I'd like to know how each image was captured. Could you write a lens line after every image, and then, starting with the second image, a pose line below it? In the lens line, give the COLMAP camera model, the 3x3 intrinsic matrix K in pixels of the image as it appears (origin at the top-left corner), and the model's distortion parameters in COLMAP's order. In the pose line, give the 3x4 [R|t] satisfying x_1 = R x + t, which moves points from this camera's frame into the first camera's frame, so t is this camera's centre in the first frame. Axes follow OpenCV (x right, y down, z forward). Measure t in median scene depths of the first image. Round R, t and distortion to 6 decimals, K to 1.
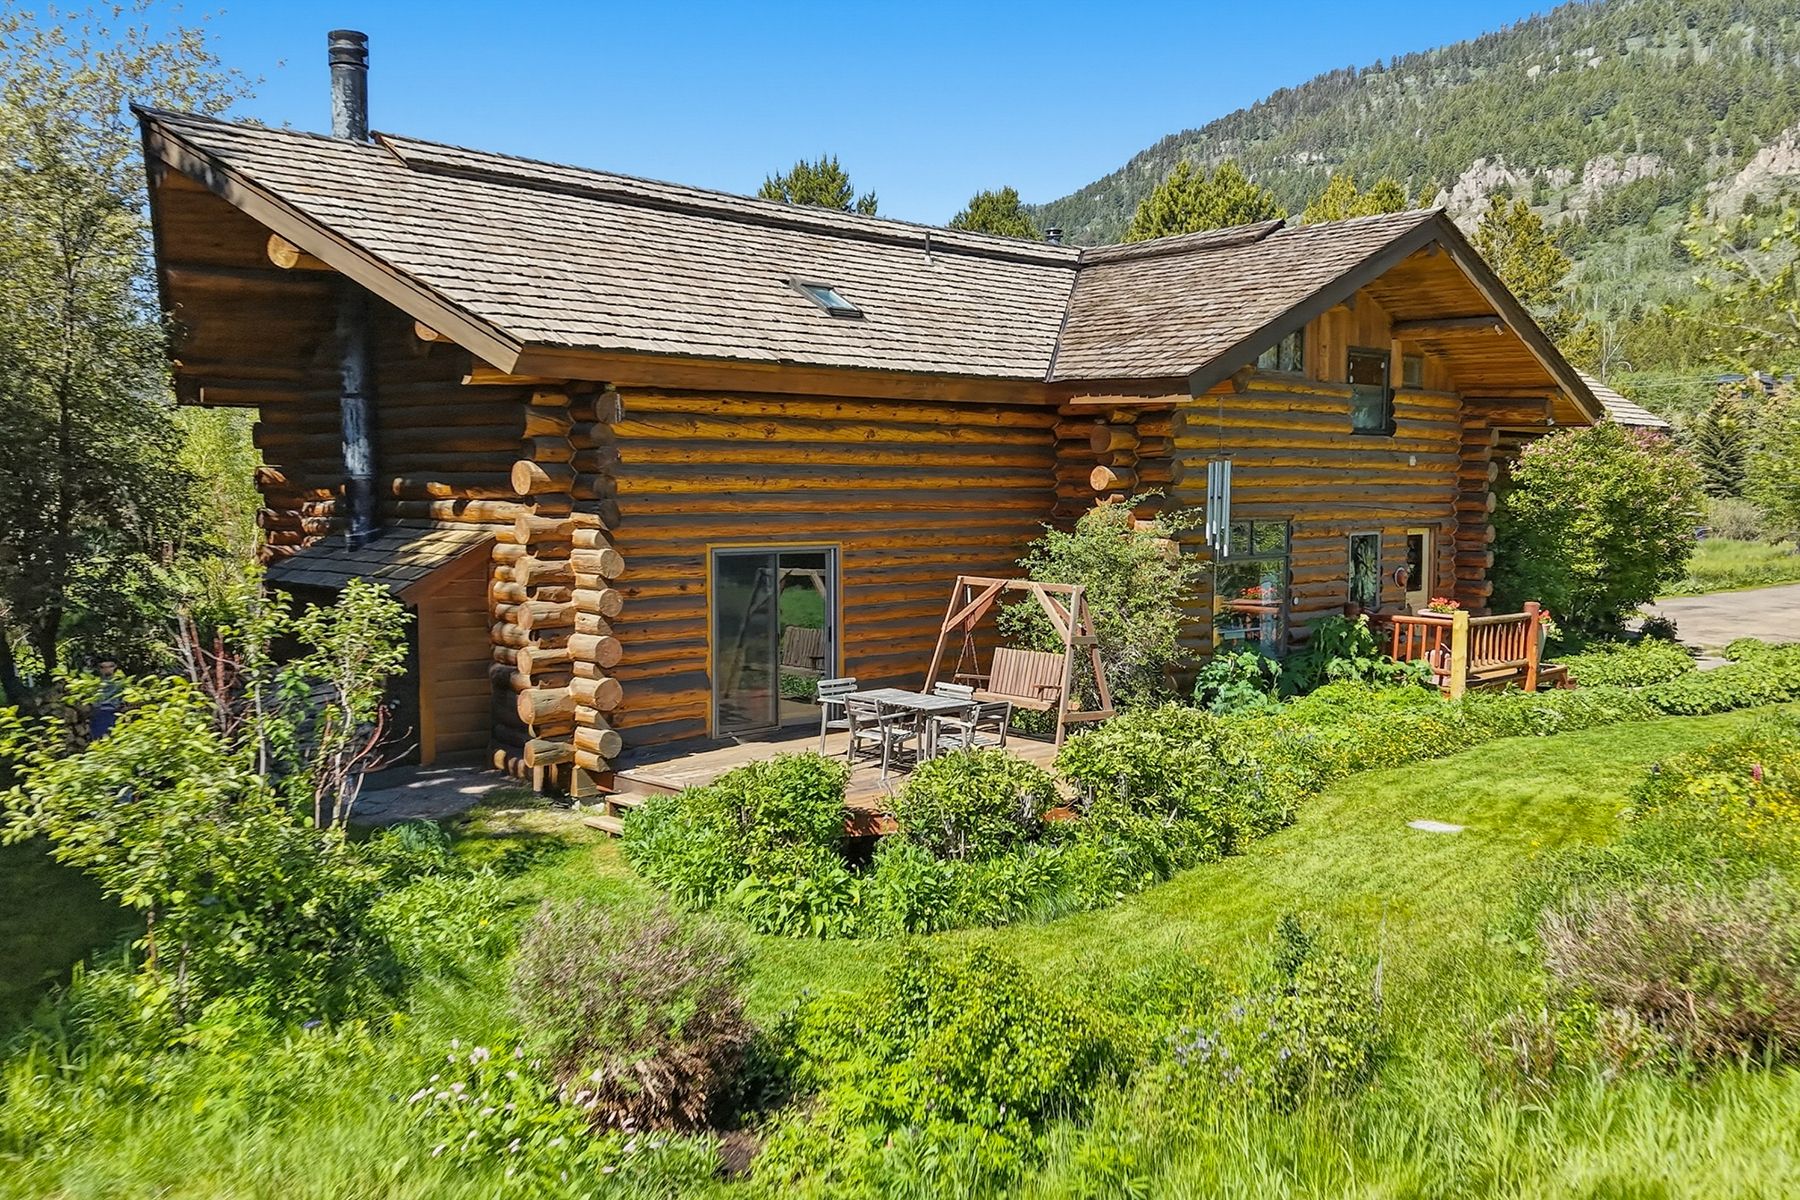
lens RADIAL K [[1619.3, 0, 848.8], [0, 1619.3, 633.6], [0, 0, 1]] dist [0.090284, -0.113850]
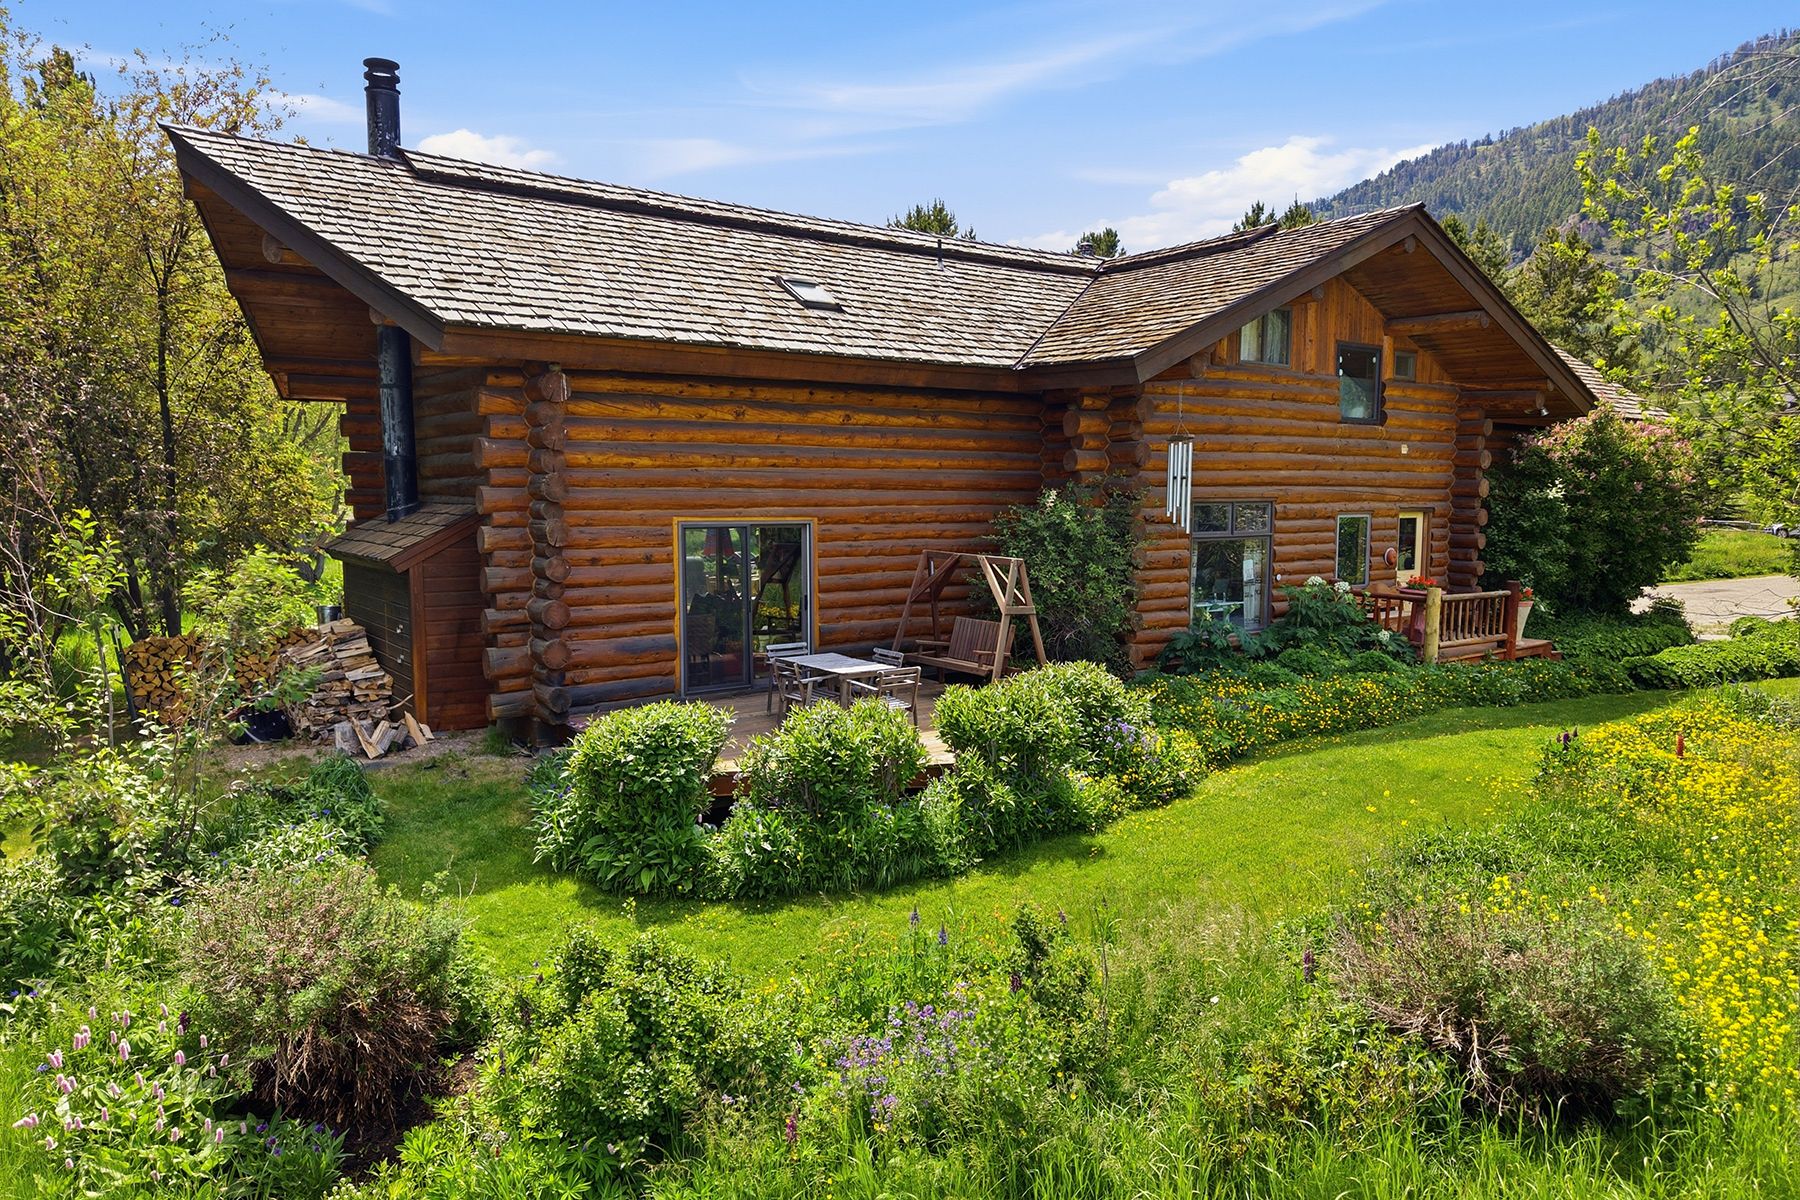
lens RADIAL K [[1265.8, 0, 893.9], [0, 1265.8, 630.6], [0, 0, 1]] dist [0.042408, -0.023180]
pose [[0.992381, 0.013836, -0.122425, 0.126931], [-0.011612, 0.999755, 0.018861, 0.002502], [0.122656, -0.017296, 0.992299, 0.134086]]
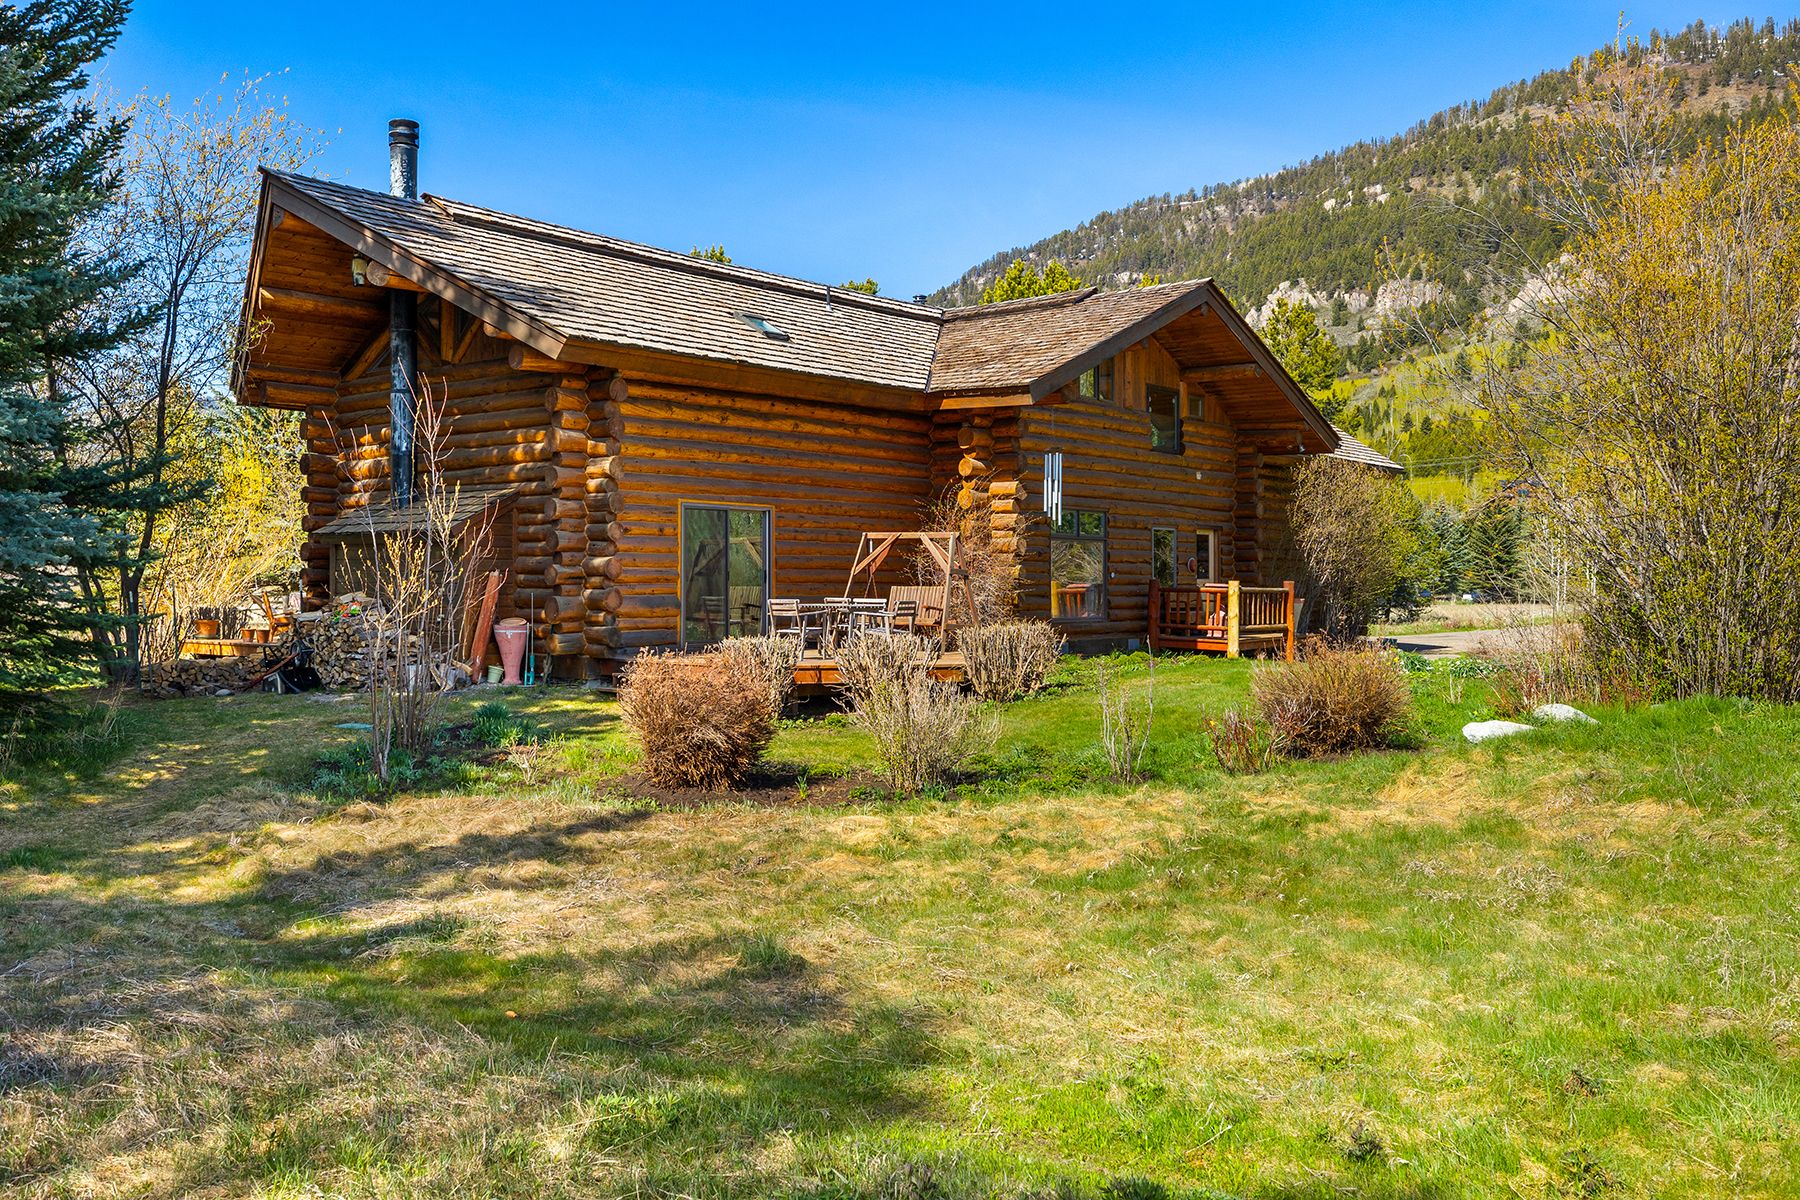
lens RADIAL K [[1678.5, 0, 900.0], [0, 1678.5, 600.0], [0, 0, 1]] dist [0.018981, 0.005742]
pose [[0.991539, -0.000305, 0.129810, -0.066957], [0.011992, 0.995936, -0.089263, 0.118669], [-0.129255, 0.090065, 0.987513, -0.295626]]
